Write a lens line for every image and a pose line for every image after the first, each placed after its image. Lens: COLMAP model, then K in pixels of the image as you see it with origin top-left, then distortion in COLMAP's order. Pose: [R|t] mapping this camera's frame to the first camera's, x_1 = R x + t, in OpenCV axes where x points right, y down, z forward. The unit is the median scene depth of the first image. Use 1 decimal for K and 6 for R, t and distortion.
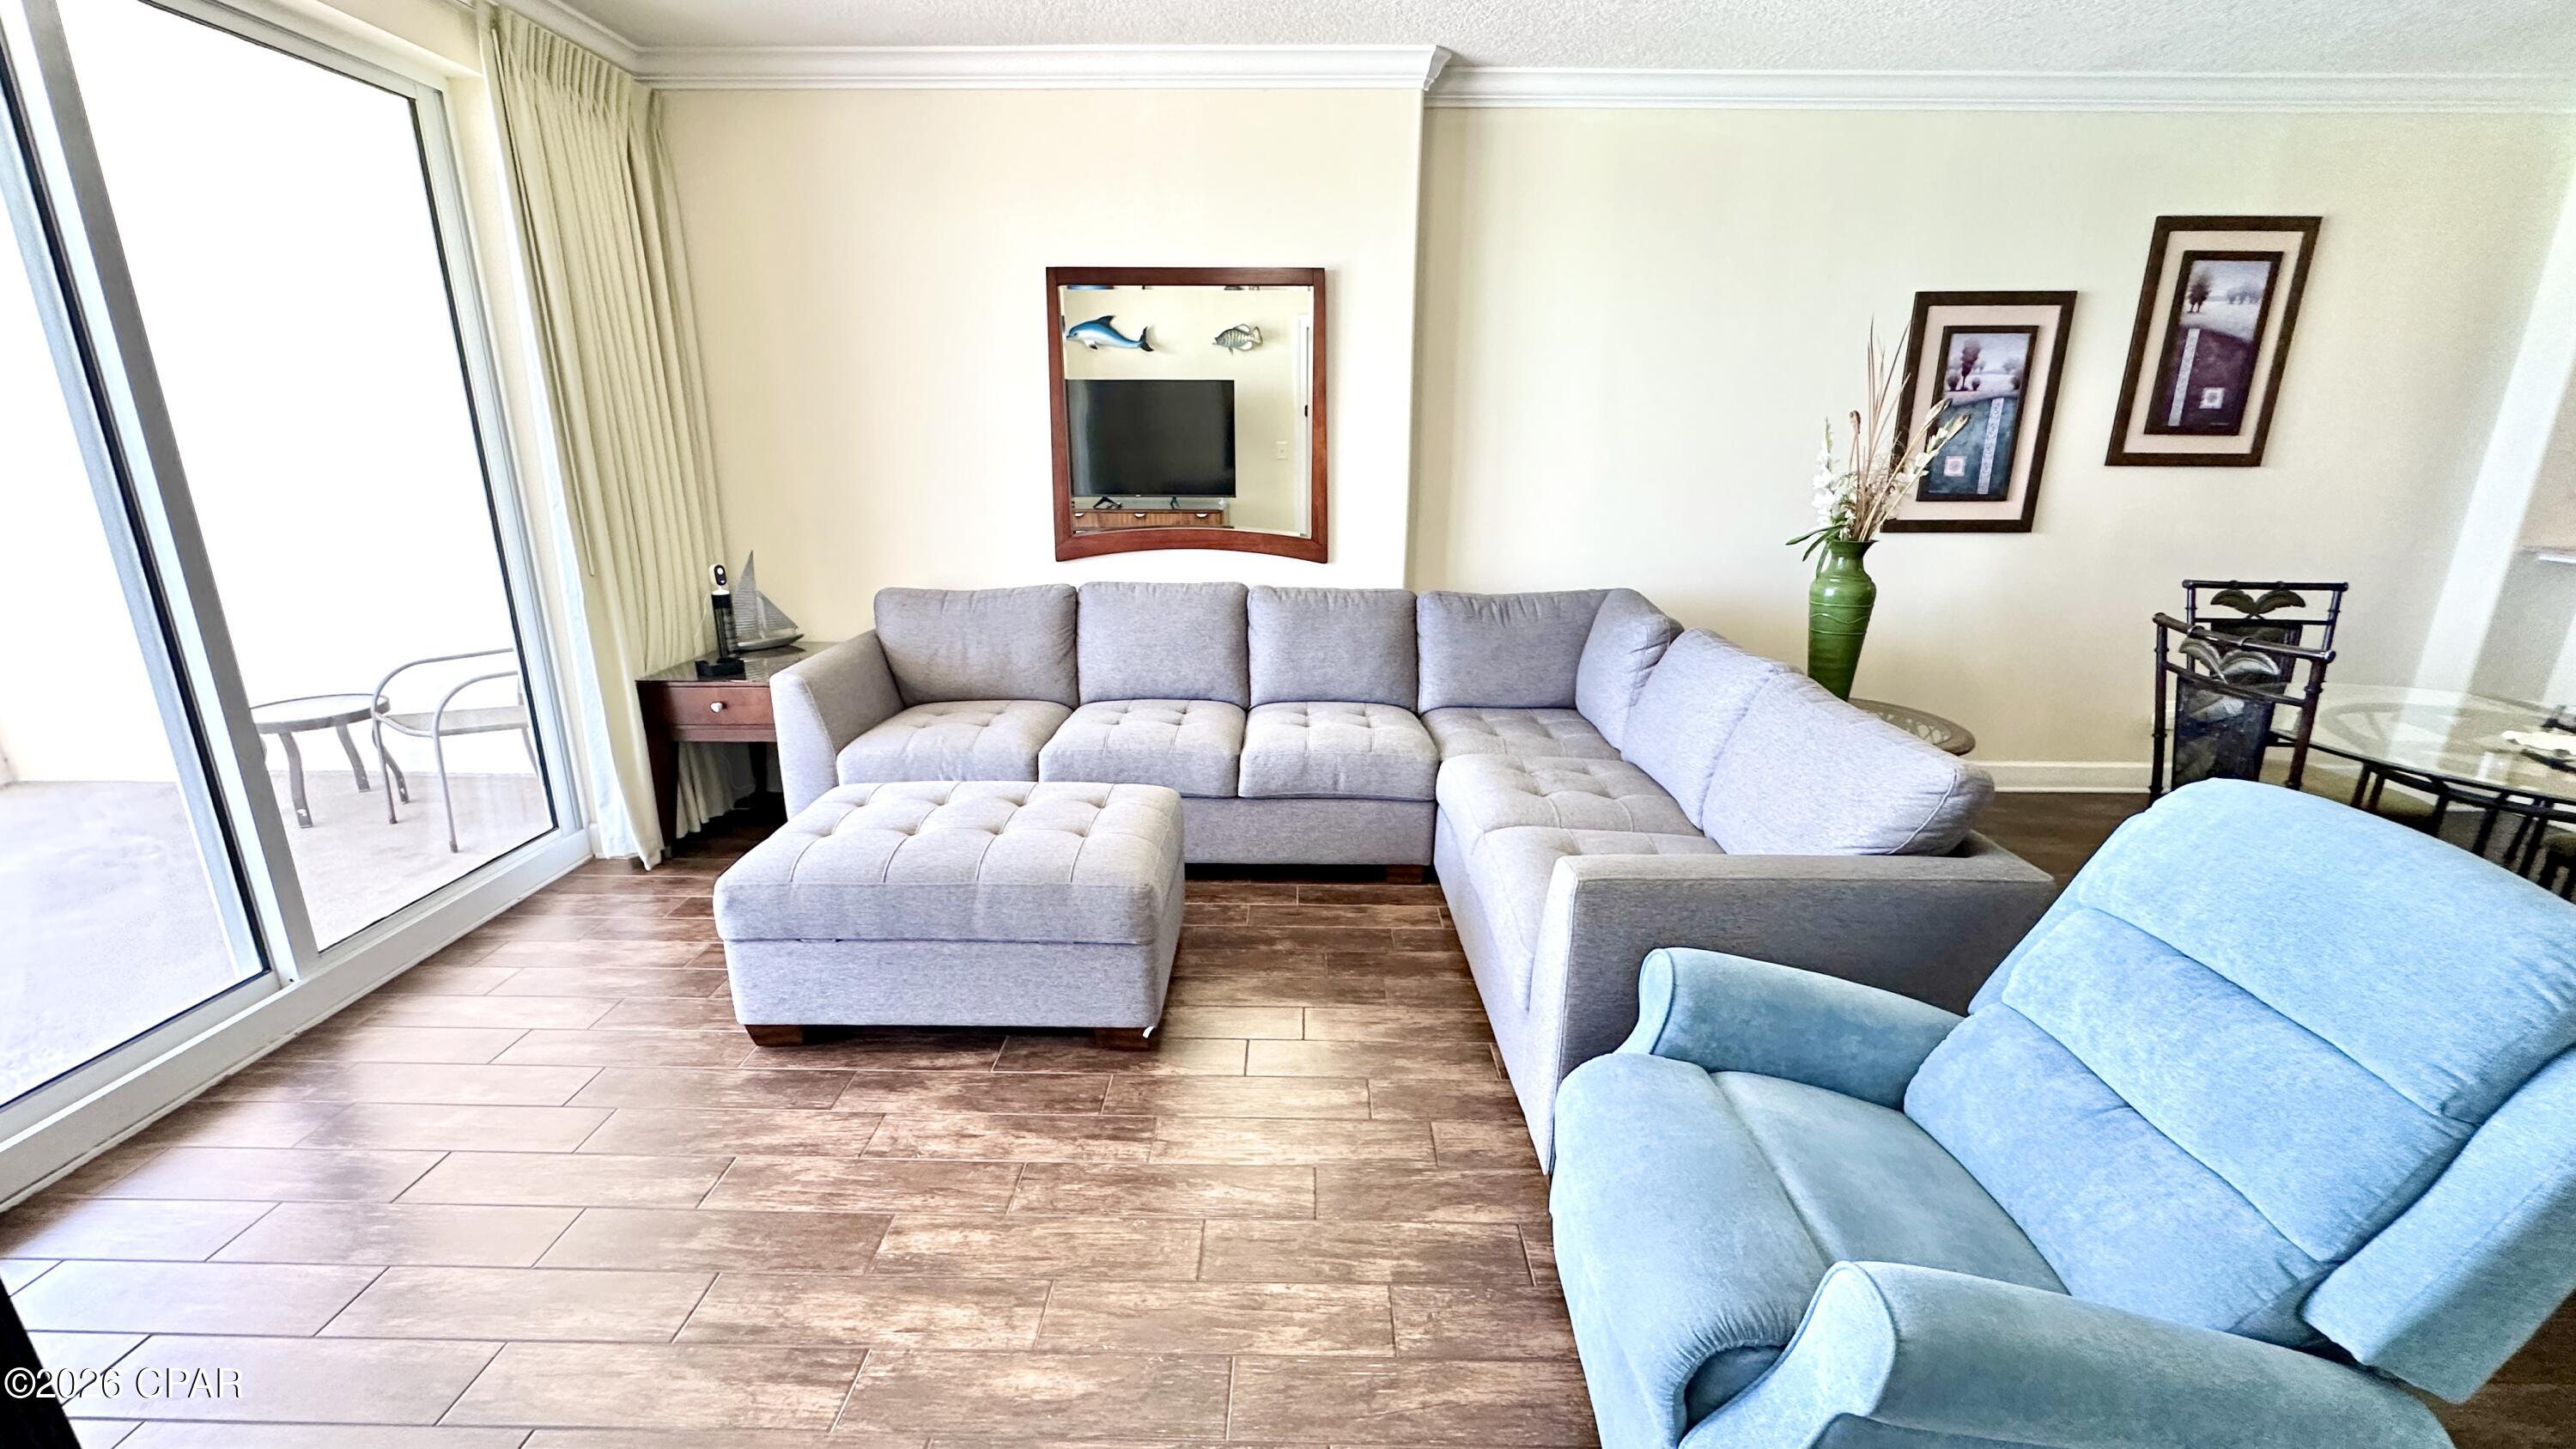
lens RADIAL K [[1033.0, 0, 1286.7], [0, 1033.0, 723.4], [0, 0, 1]] dist [-0.003699, 0.000823]
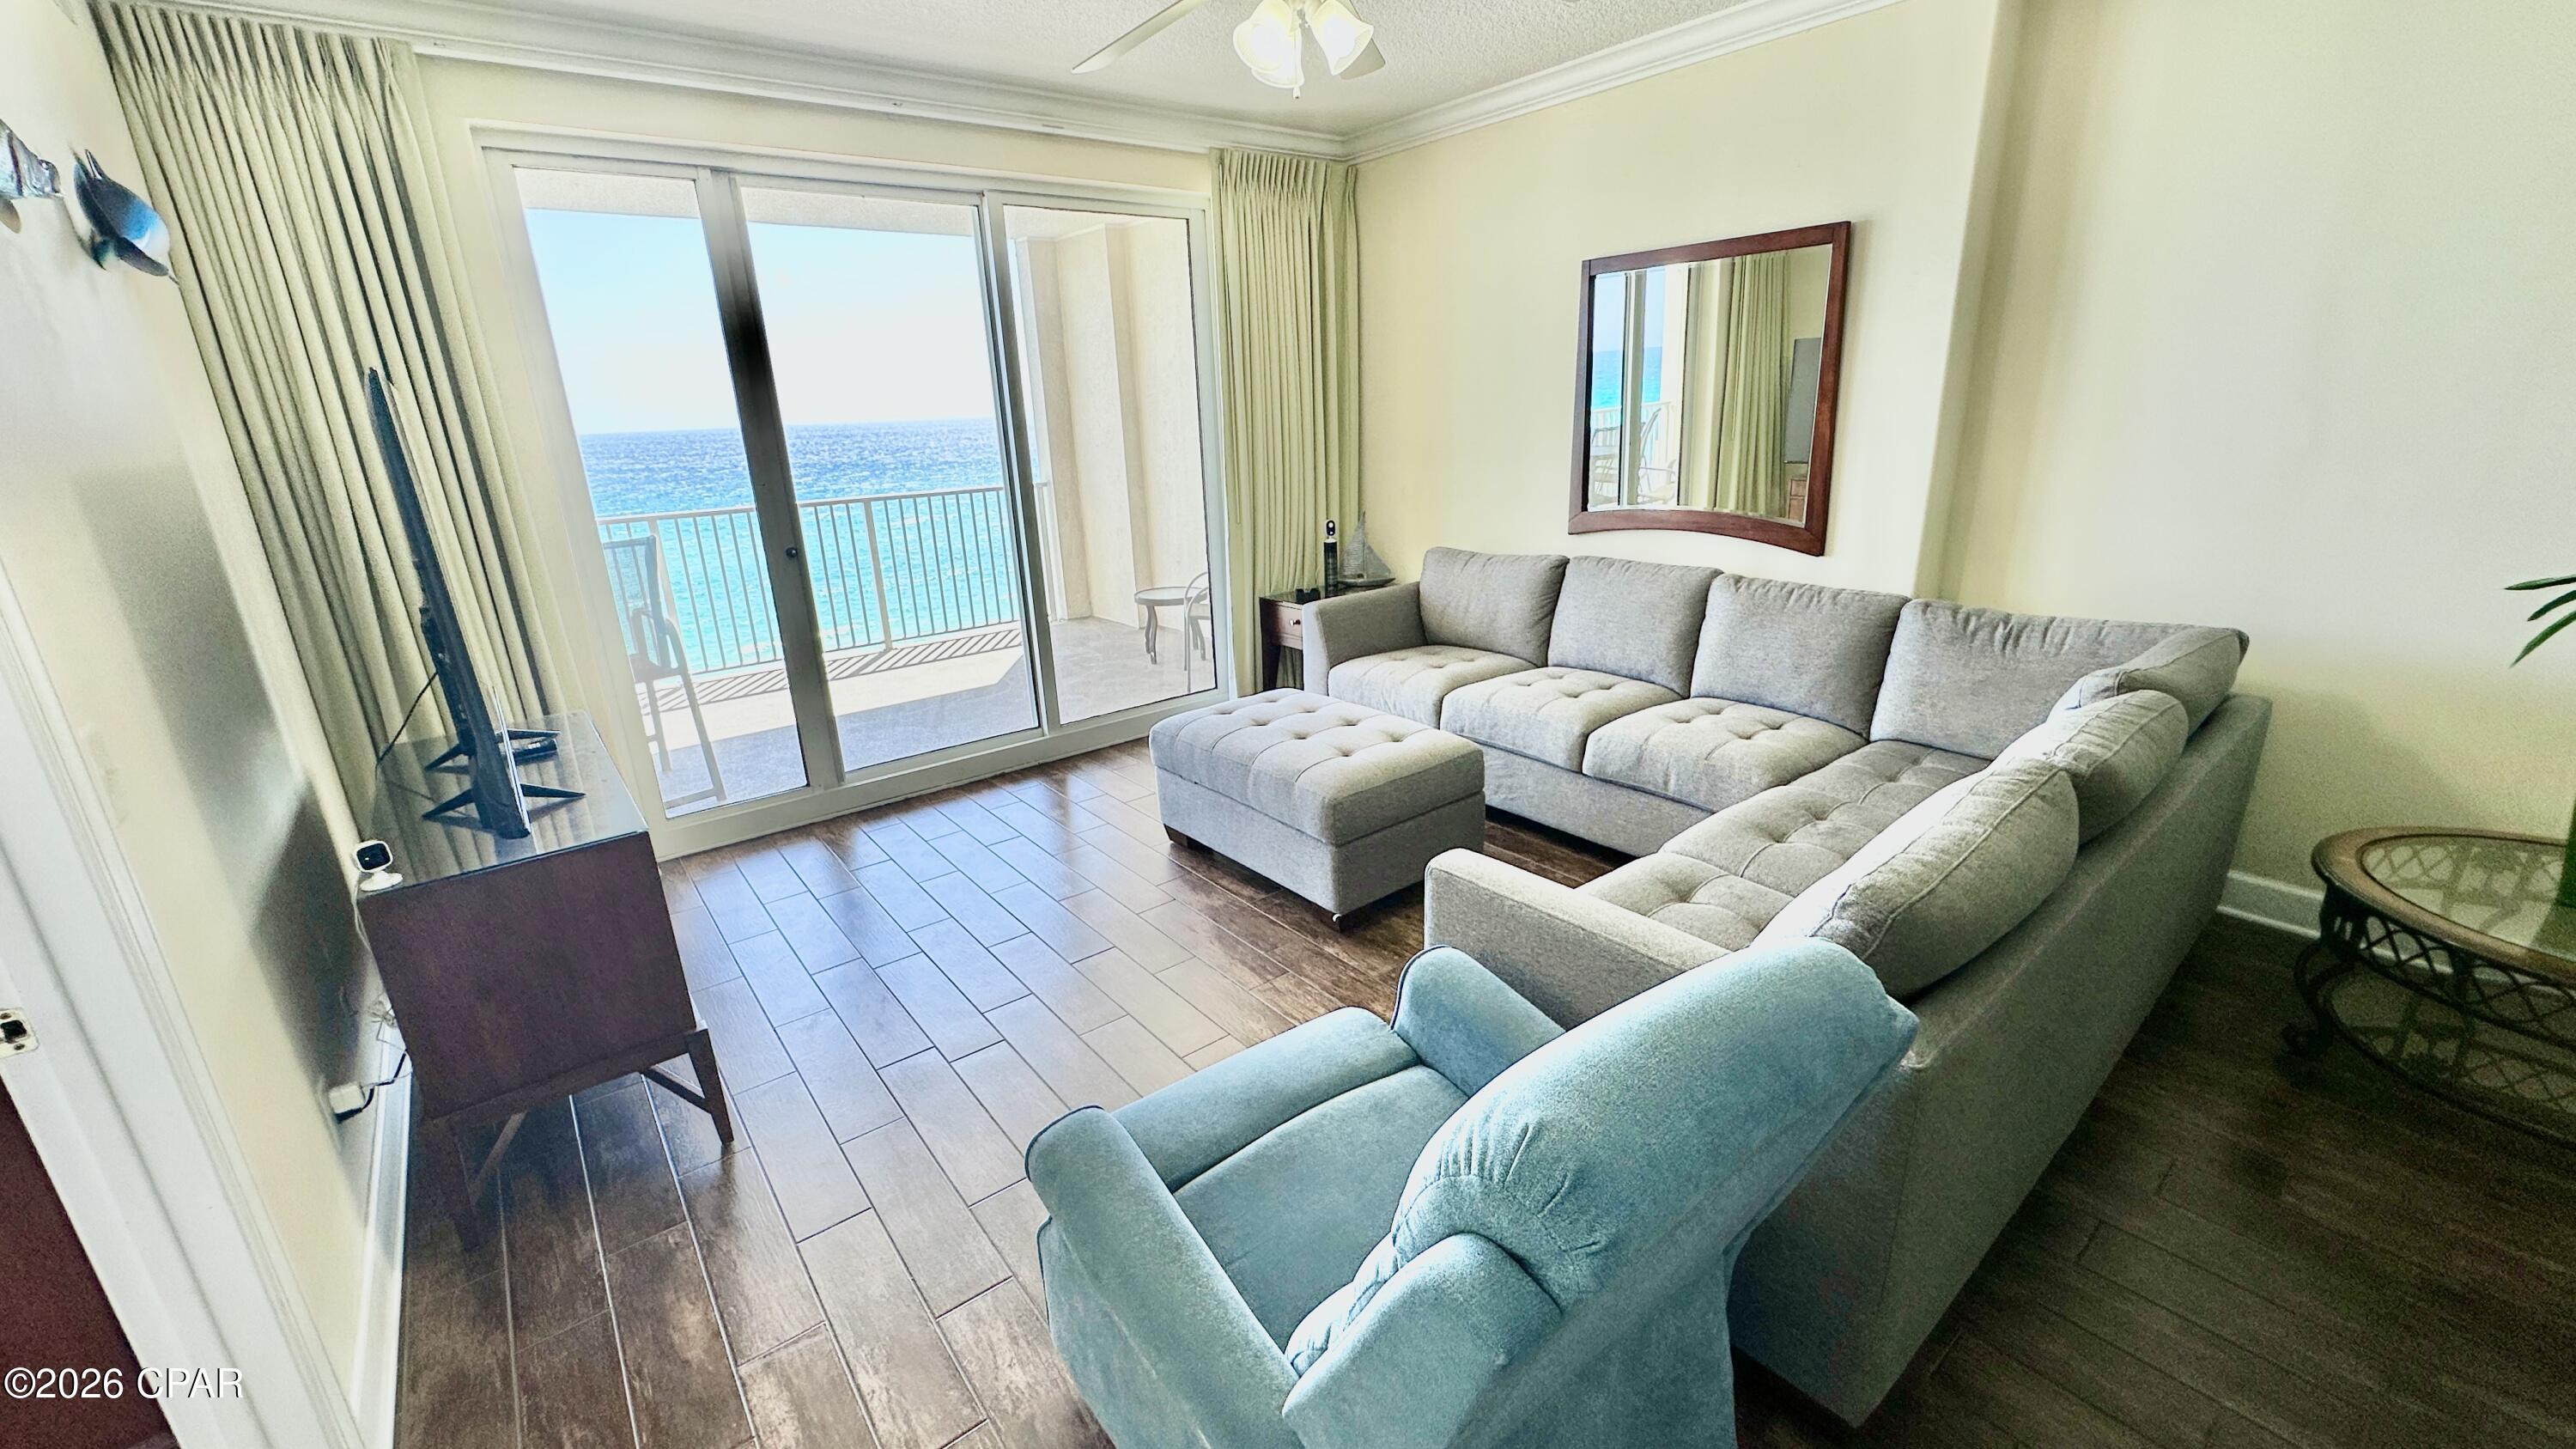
lens RADIAL K [[1033.0, 0, 1296.8], [0, 1033.0, 726.1], [0, 0, 1]] dist [-0.003699, 0.000823]
pose [[0.635796, 0.205235, -0.744071, 0.475858], [-0.169969, 0.977565, 0.124403, -0.049664], [0.752910, 0.047374, 0.656416, 0.088228]]
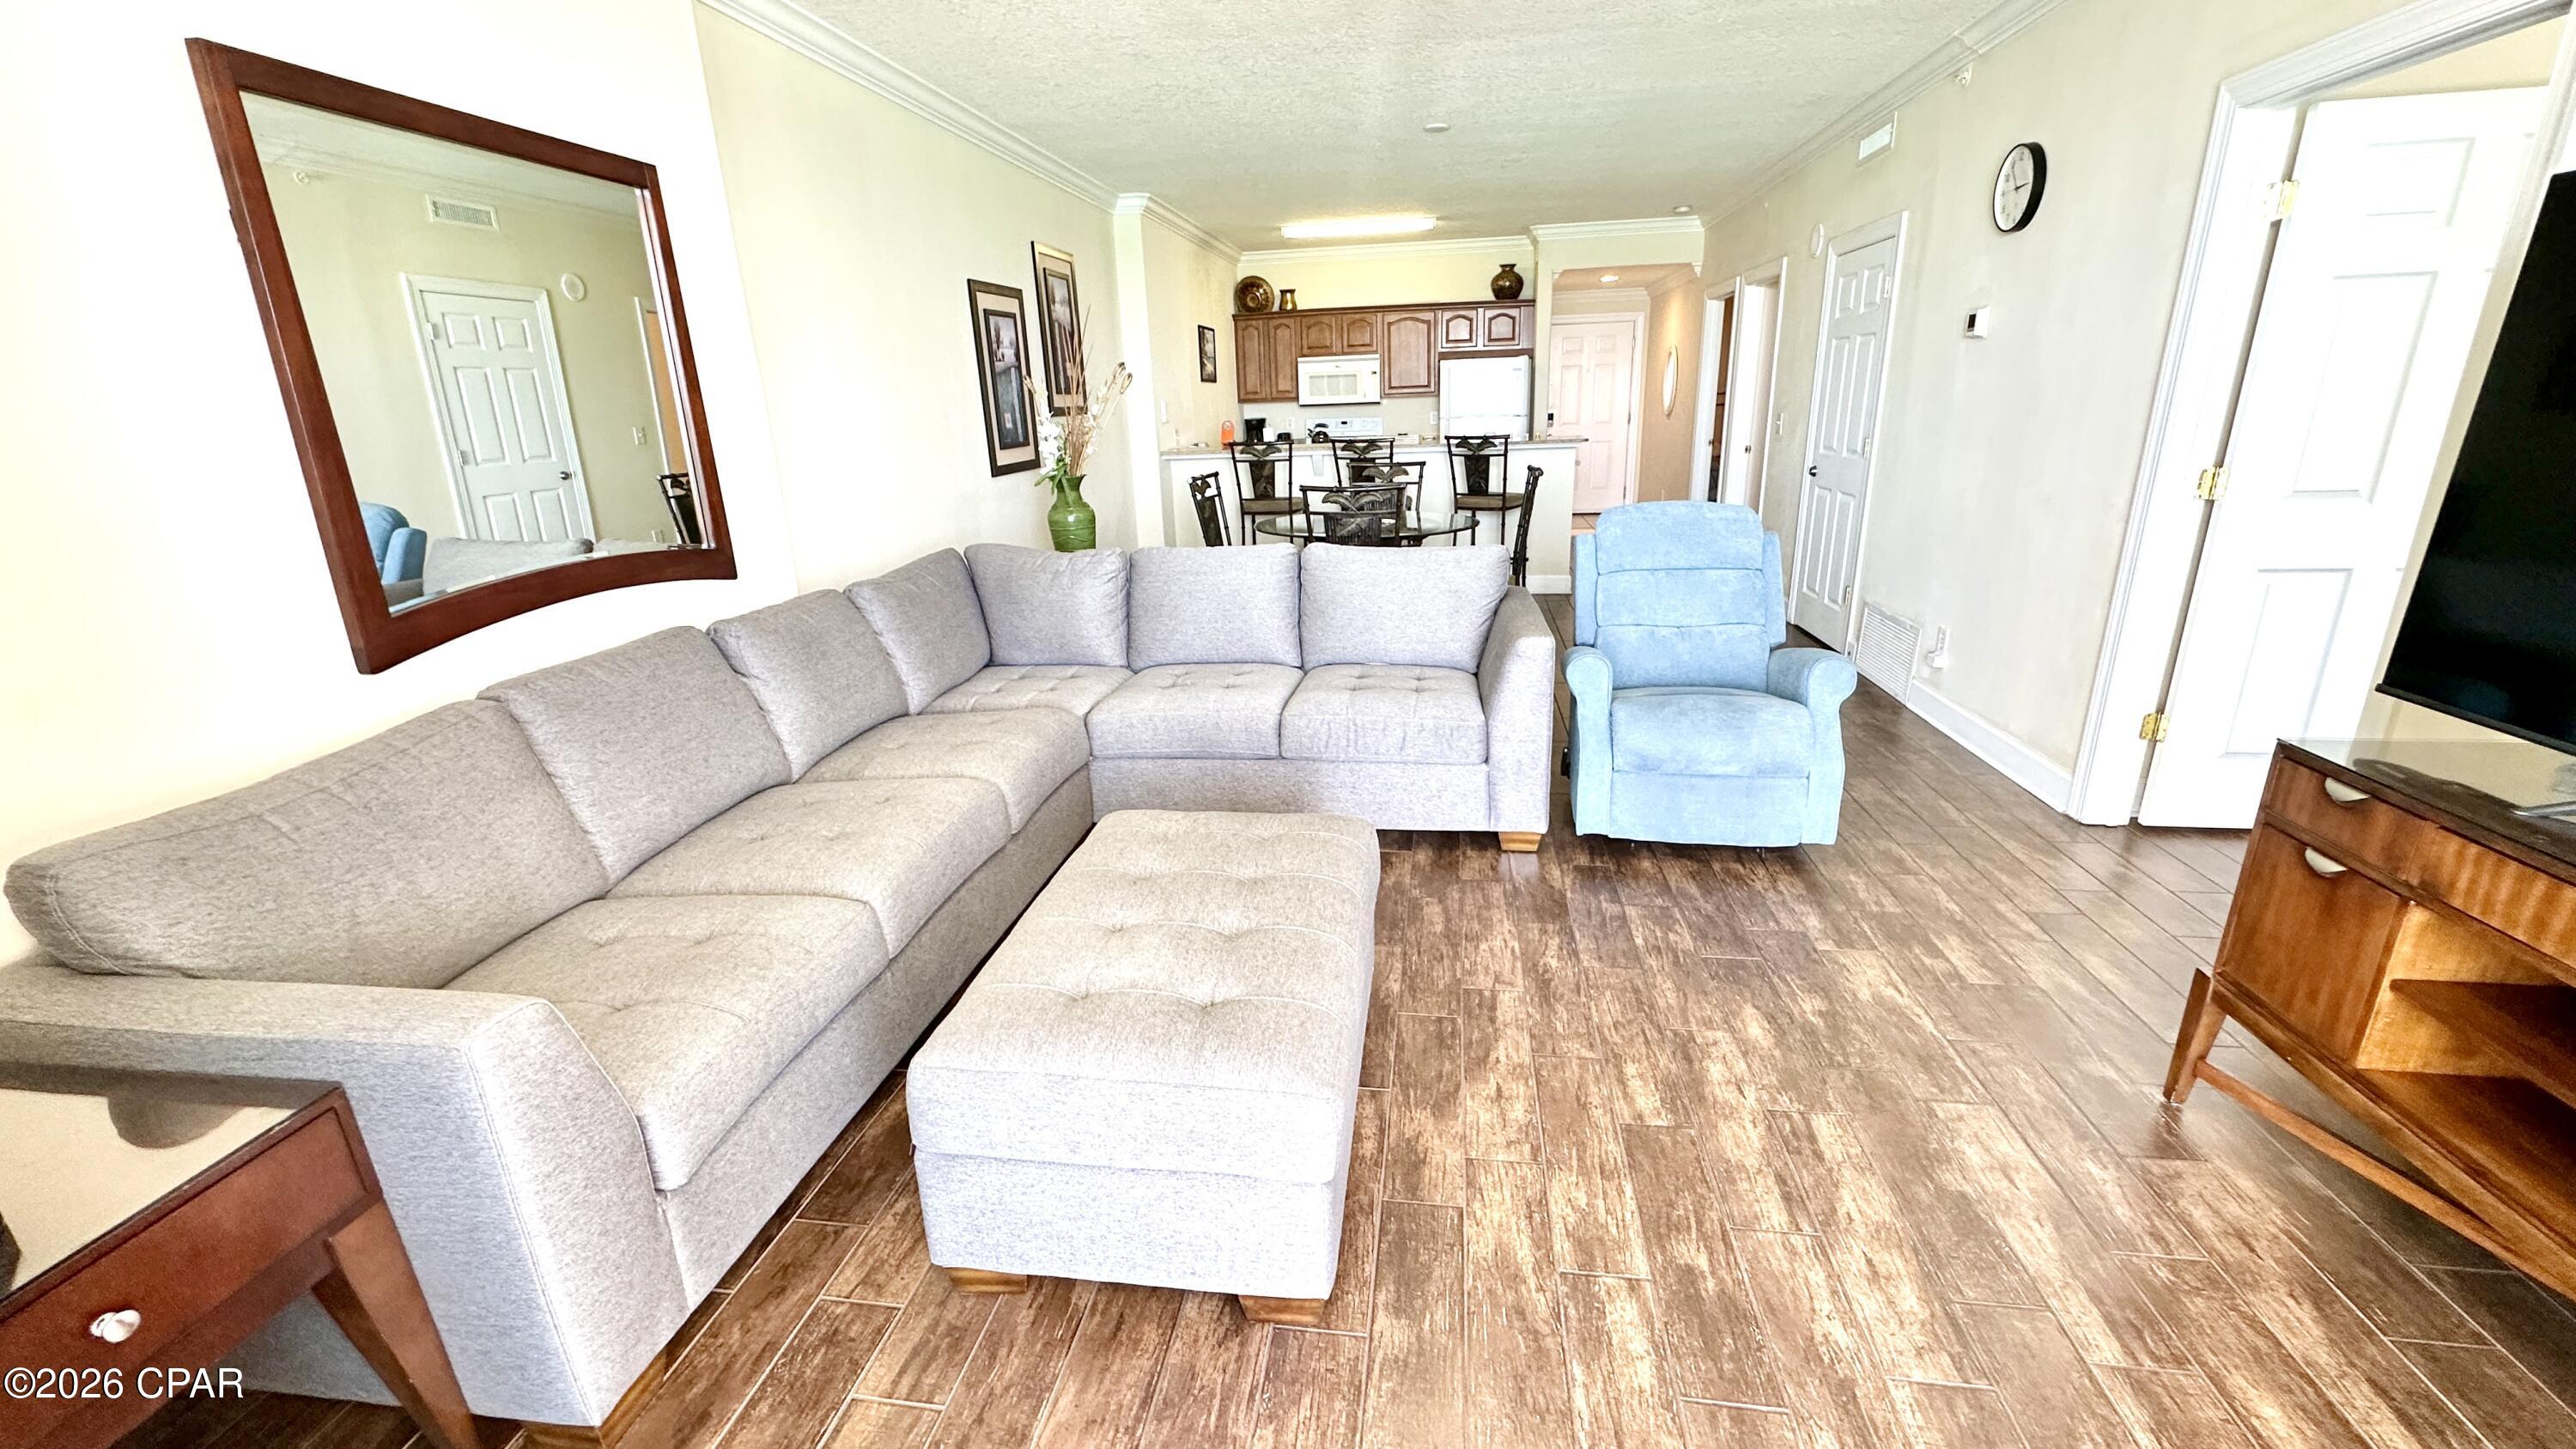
lens RADIAL K [[1033.0, 0, 1286.4], [0, 1033.0, 721.4], [0, 0, 1]] dist [-0.003699, 0.000823]
pose [[0.132198, -0.307078, 0.942458, -0.709723], [0.302483, 0.917948, 0.256663, -0.146215], [-0.943943, 0.251147, 0.214236, 0.549814]]
